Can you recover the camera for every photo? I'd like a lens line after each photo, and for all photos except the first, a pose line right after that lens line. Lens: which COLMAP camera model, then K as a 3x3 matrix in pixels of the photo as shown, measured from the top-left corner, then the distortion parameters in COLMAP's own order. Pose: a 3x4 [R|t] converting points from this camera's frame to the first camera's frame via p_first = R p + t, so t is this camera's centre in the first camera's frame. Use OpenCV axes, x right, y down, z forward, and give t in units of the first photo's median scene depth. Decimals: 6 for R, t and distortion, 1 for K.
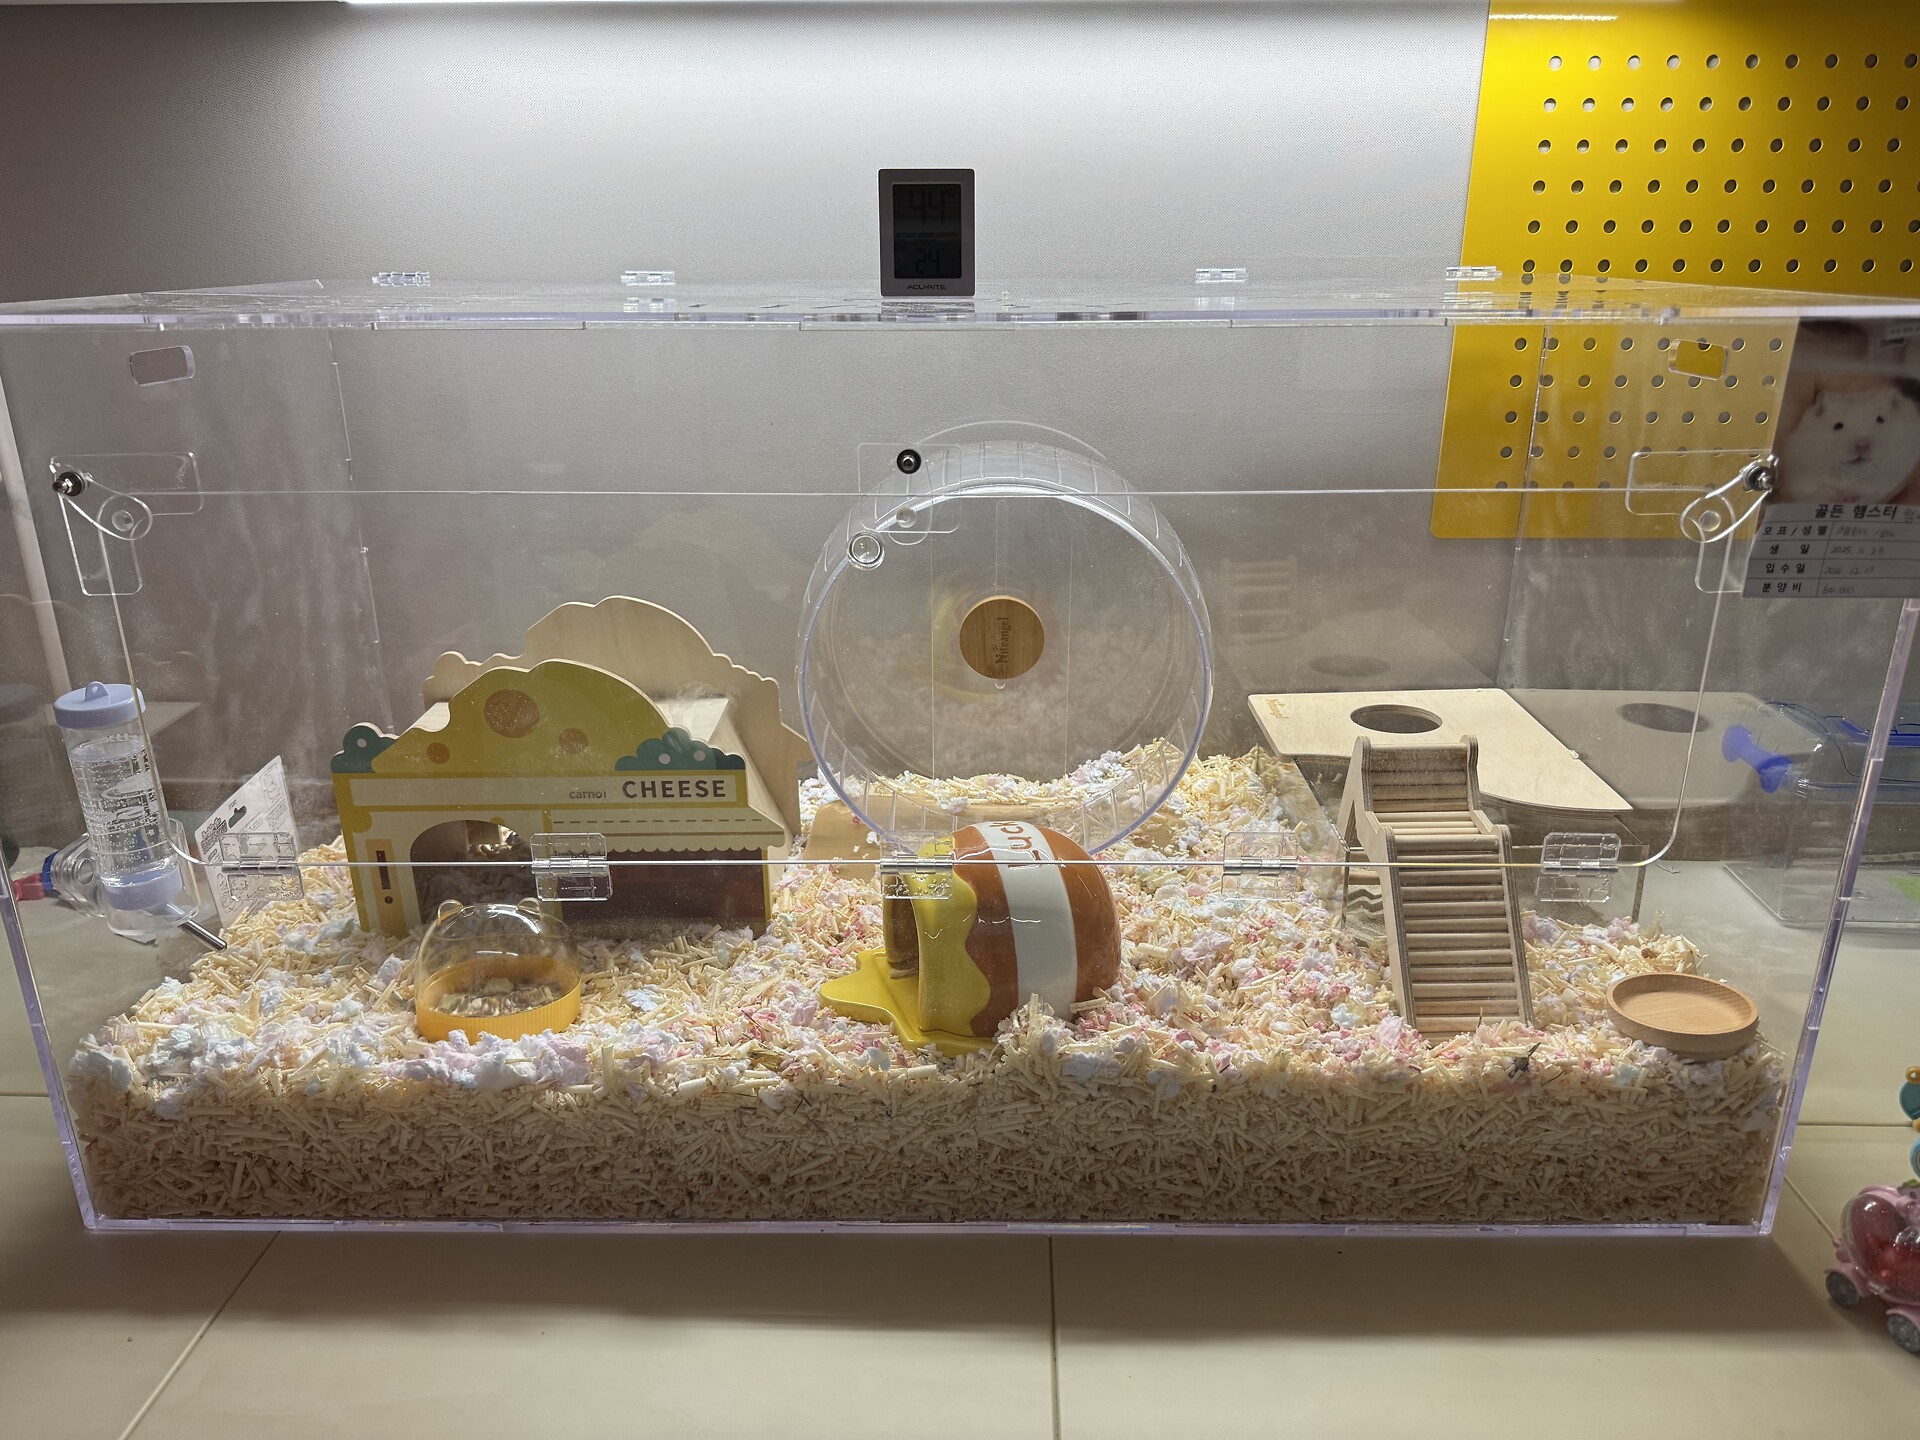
lens RADIAL K [[1348.2, 0, 965.4], [0, 1348.2, 720.8], [0, 0, 1]] dist [0.003469, 0.000262]
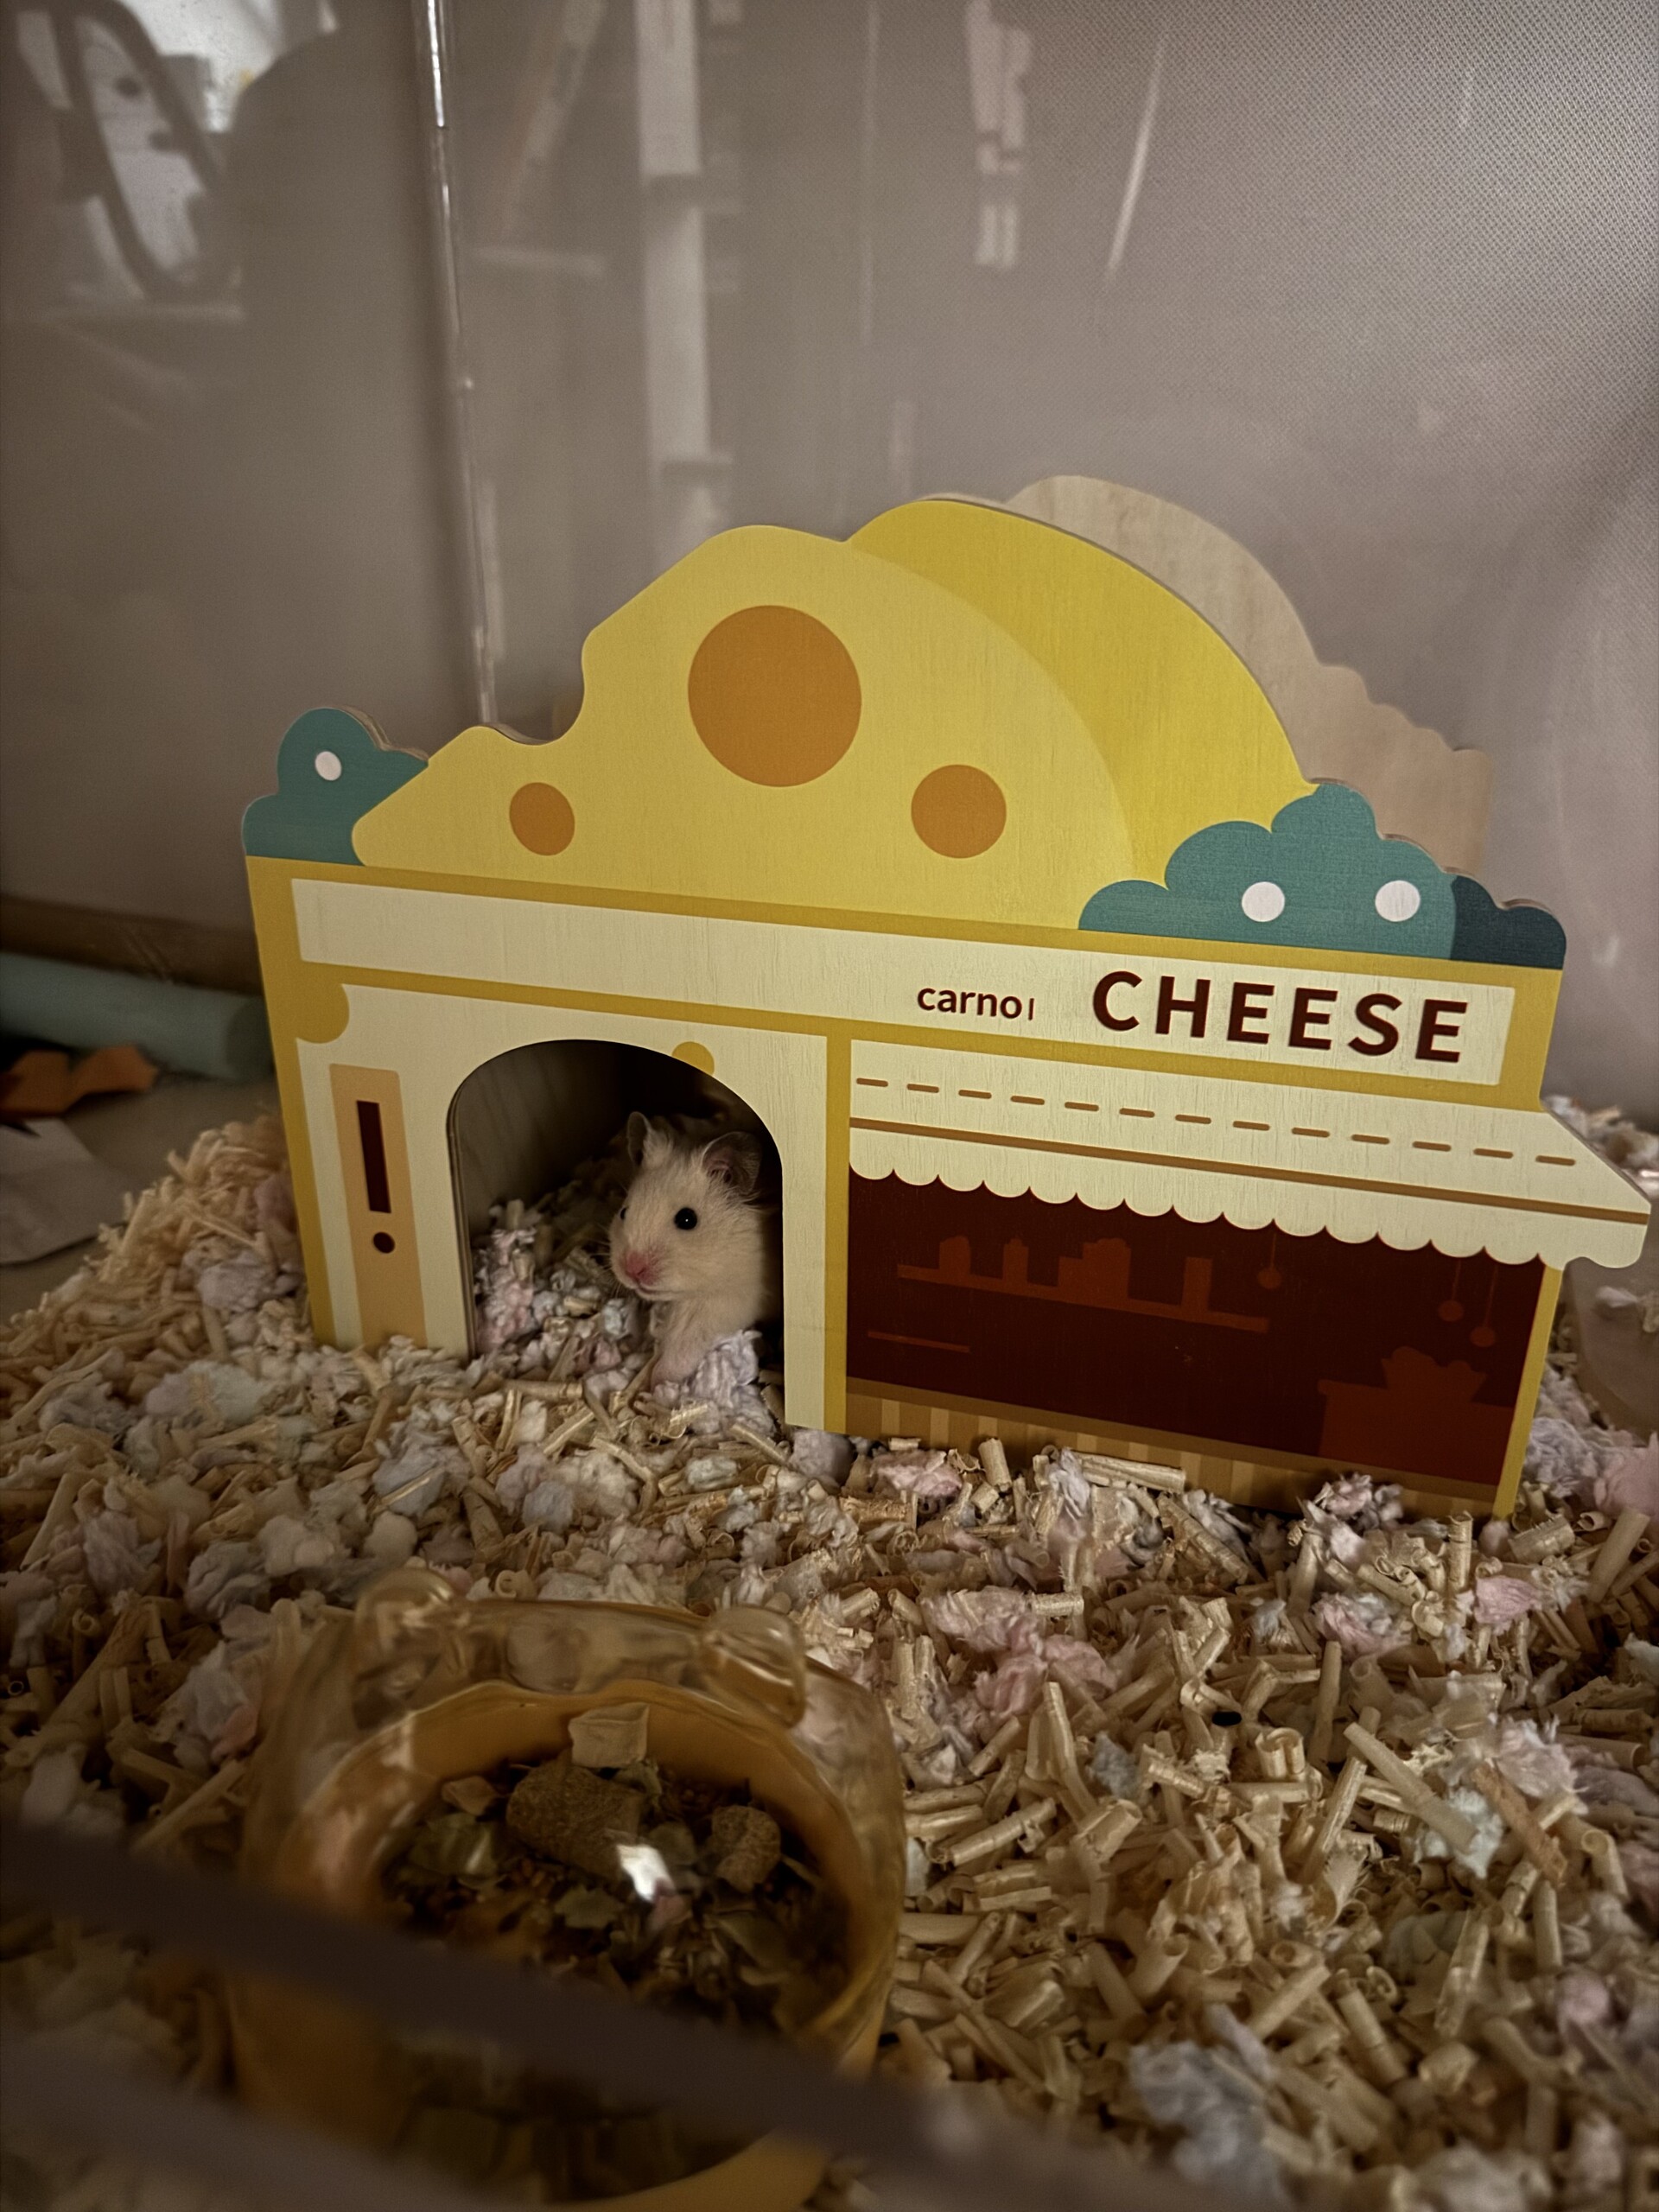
lens RADIAL K [[1553.3, 0, 828.4], [0, 1553.3, 1105.7], [0, 0, 1]] dist [0.003469, 0.000262]
pose [[0.954100, 0.125689, -0.271838, -0.213979], [-0.113524, 0.991717, 0.060088, 0.060630], [0.277139, -0.026469, 0.960465, 0.655184]]
